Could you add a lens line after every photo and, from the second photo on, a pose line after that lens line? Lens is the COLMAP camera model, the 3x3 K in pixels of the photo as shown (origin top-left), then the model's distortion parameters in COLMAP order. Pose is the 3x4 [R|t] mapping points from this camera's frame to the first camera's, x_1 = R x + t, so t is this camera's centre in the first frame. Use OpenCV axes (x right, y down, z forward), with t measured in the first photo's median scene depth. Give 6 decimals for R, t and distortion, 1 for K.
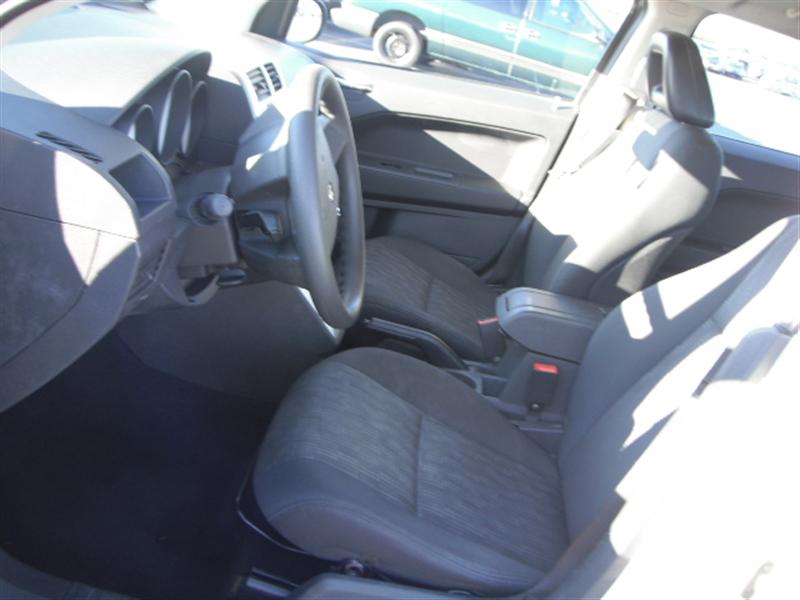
lens RADIAL K [[887.7, 0, 400.0], [0, 887.7, 300.0], [0, 0, 1]] dist [-0.213338, -0.006560]
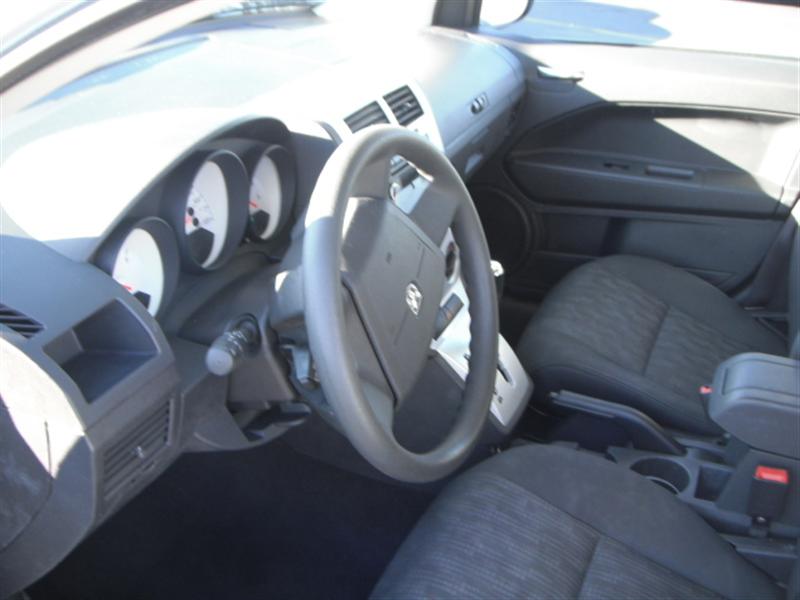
lens RADIAL K [[860.7, 0, 400.0], [0, 860.7, 300.0], [0, 0, 1]] dist [-0.204997, 0.033530]
pose [[0.917924, -0.029257, -0.395677, 0.142520], [0.062942, 0.995387, 0.072416, -0.125487], [0.391733, -0.091377, 0.915530, 0.247788]]
